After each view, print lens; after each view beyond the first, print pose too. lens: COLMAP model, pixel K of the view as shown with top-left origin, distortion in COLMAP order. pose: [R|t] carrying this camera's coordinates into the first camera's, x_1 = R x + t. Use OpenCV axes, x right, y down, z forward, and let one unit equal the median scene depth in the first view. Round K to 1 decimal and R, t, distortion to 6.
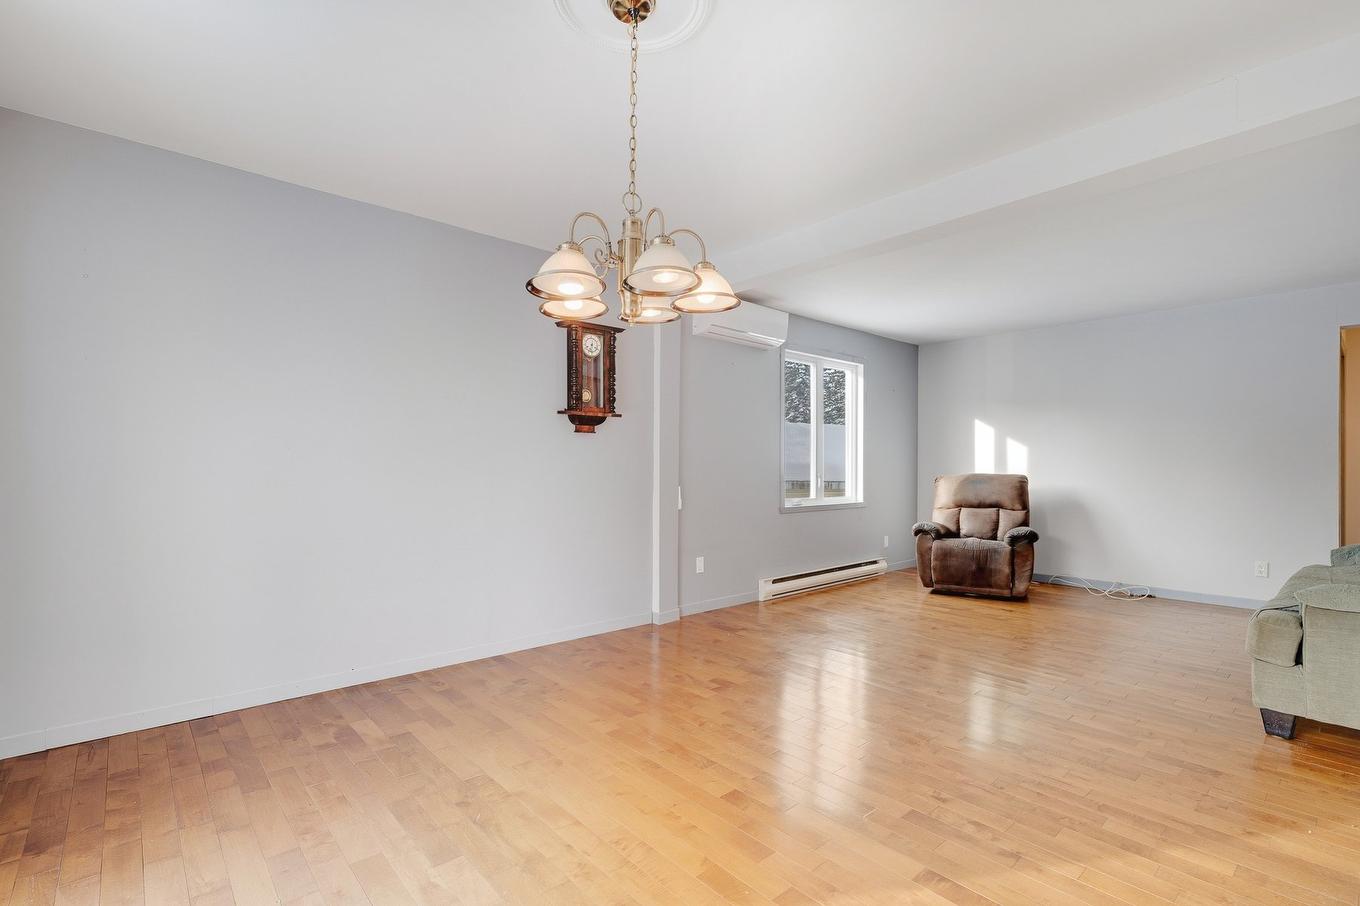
lens RADIAL K [[636.7, 0, 680.9], [0, 636.7, 454.5], [0, 0, 1]] dist [0.000371, 0.000435]
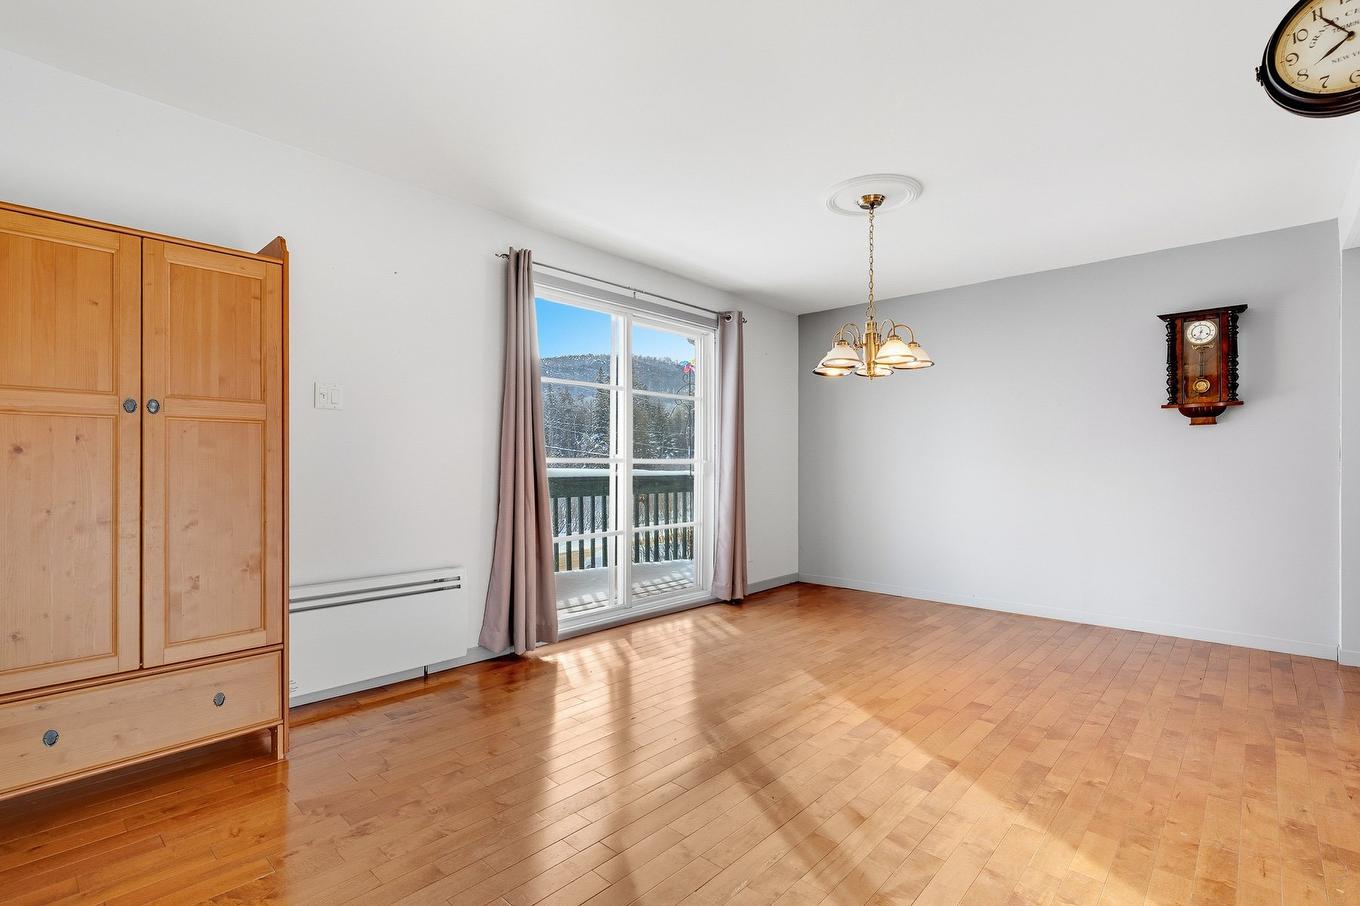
lens RADIAL K [[636.7, 0, 680.5], [0, 636.7, 458.8], [0, 0, 1]] dist [0.000371, 0.000435]
pose [[0.100421, -0.006242, -0.994925, 0.724941], [0.009030, 0.999945, -0.005362, 0.014294], [0.994904, -0.008446, 0.100472, 0.136293]]
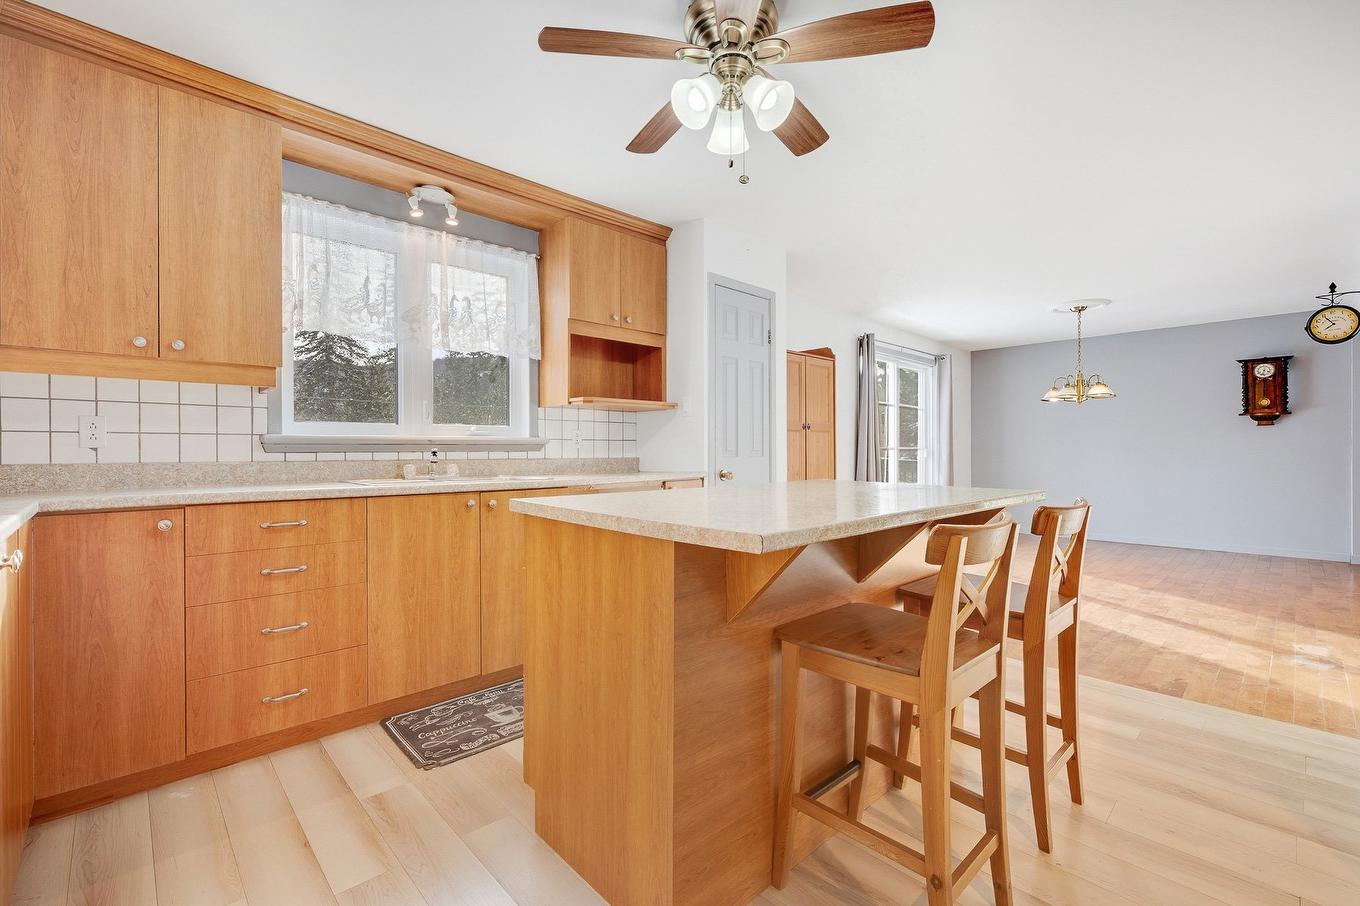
lens RADIAL K [[589.6, 0, 680.2], [0, 589.6, 451.4], [0, 0, 1]] dist [-0.004055, -0.000936]
pose [[0.028885, -0.001841, -0.999581, 1.284145], [0.015170, 0.999884, -0.001403, 0.009733], [0.999468, -0.015123, 0.028910, -0.501265]]
